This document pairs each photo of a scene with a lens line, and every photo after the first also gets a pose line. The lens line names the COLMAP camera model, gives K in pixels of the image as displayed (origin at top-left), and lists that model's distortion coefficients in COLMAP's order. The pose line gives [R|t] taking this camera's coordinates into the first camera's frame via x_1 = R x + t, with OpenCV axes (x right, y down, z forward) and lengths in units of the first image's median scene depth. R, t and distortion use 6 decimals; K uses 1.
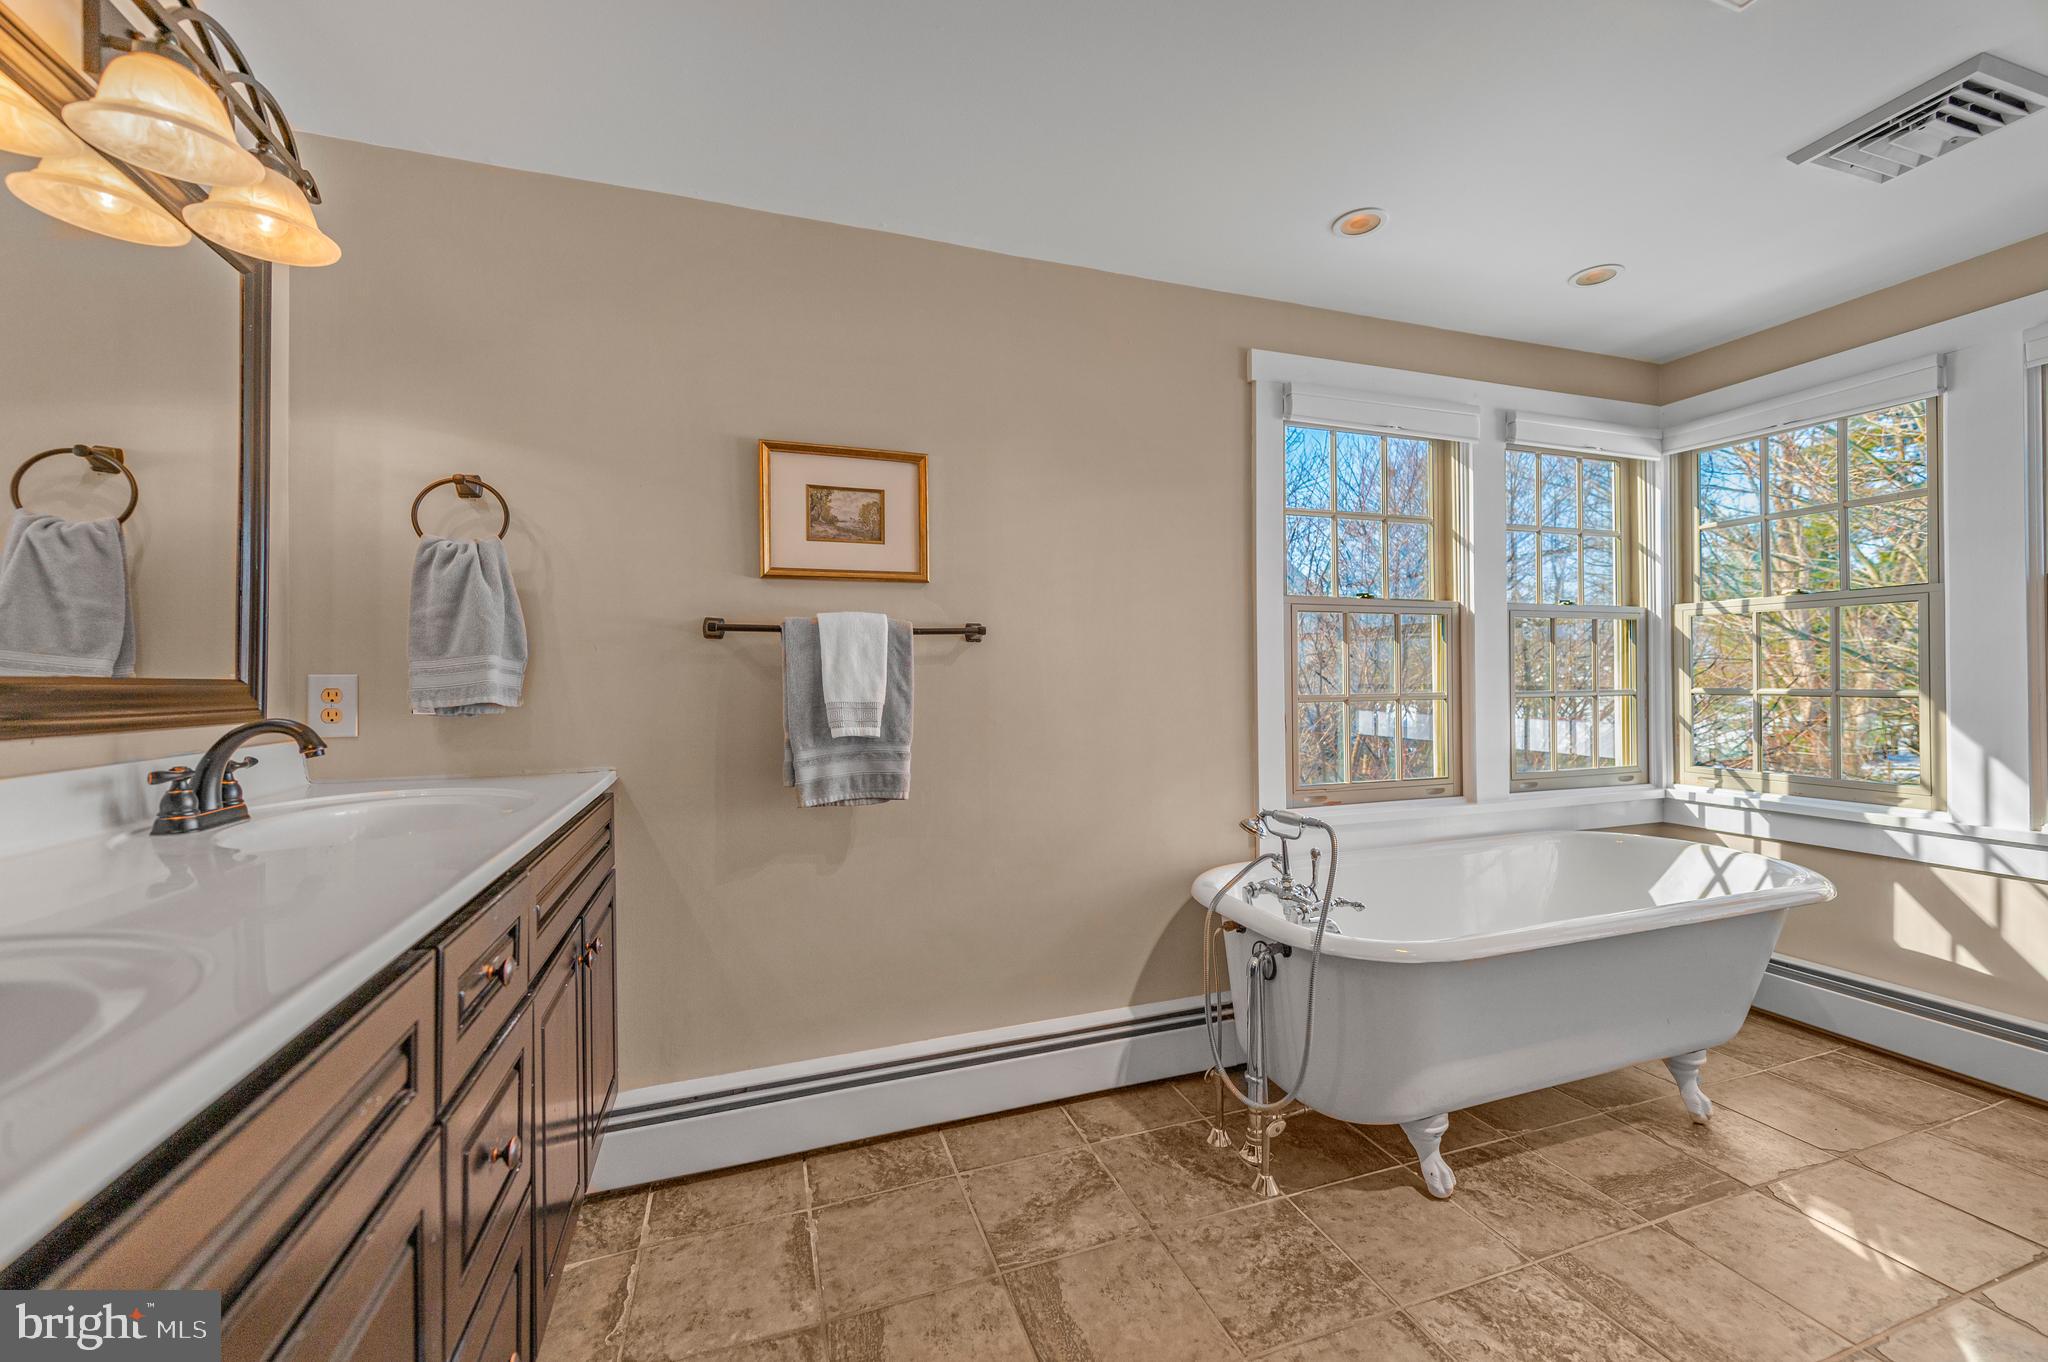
lens RADIAL K [[830.2, 0, 1024.5], [0, 830.2, 688.2], [0, 0, 1]] dist [-0.012068, -0.002943]
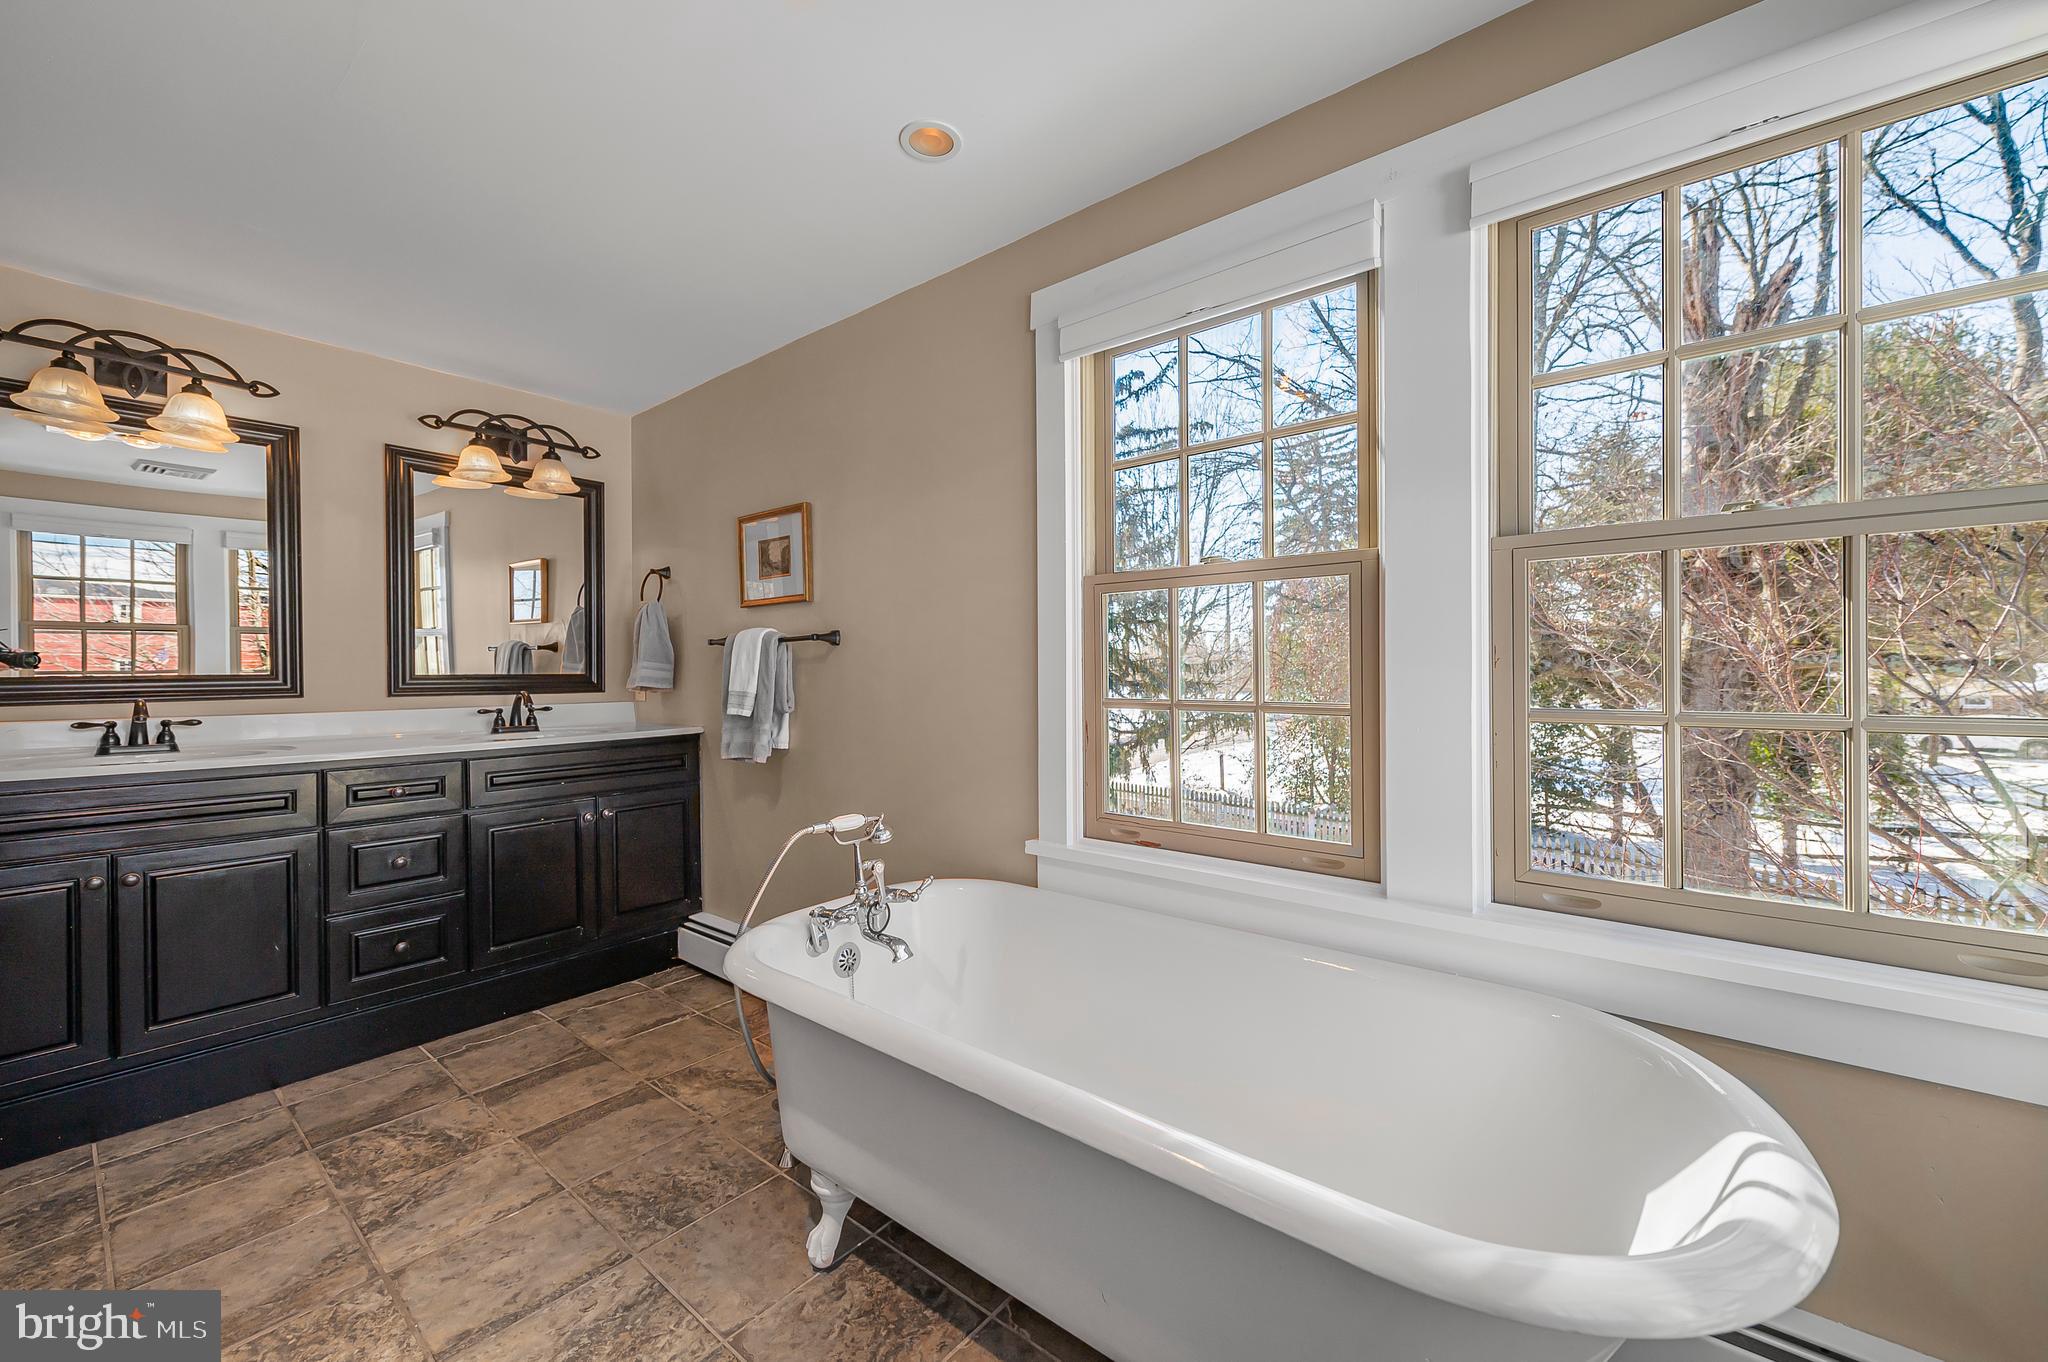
lens RADIAL K [[830.2, 0, 1024.6], [0, 830.2, 665.9], [0, 0, 1]] dist [-0.012068, -0.002943]
pose [[0.494672, 0.012422, -0.868991, 1.360015], [0.009812, 0.999754, 0.019876, -0.054616], [0.869024, -0.018359, 0.494429, 0.743940]]
